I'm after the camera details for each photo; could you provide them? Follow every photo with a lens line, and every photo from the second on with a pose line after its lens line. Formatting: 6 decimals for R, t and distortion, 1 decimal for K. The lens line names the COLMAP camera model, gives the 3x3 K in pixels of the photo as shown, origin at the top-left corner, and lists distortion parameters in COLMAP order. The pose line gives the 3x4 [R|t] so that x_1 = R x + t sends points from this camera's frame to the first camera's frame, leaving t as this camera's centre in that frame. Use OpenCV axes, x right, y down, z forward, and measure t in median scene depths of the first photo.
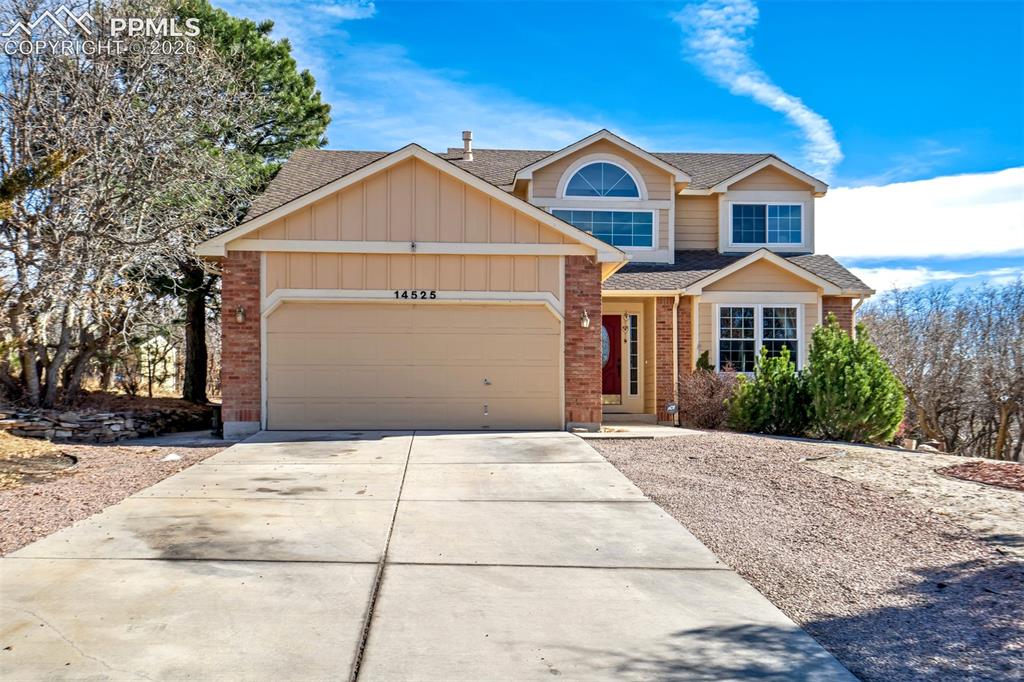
lens RADIAL K [[969.4, 0, 512.0], [0, 969.4, 341.0], [0, 0, 1]] dist [0.004248, 0.000936]
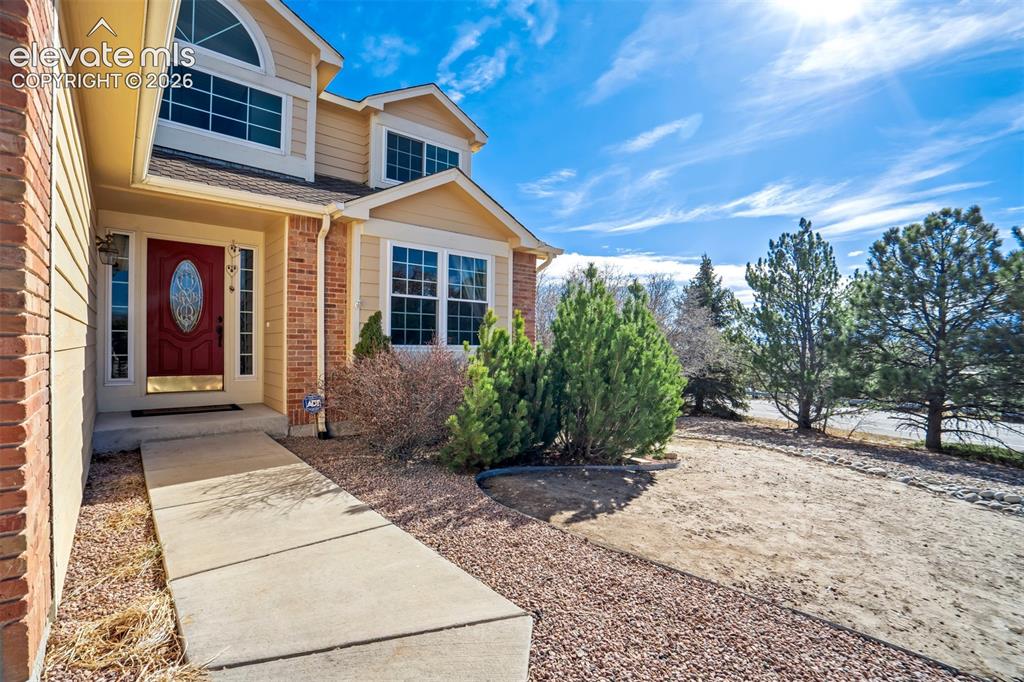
lens RADIAL K [[478.0, 0, 511.6], [0, 478.0, 352.8], [0, 0, 1]] dist [-0.034265, 0.000364]
pose [[0.813808, -0.005783, 0.581106, 0.088887], [-0.054051, 0.994863, 0.085596, 0.005173], [-0.578615, -0.101068, 0.809314, 0.660438]]
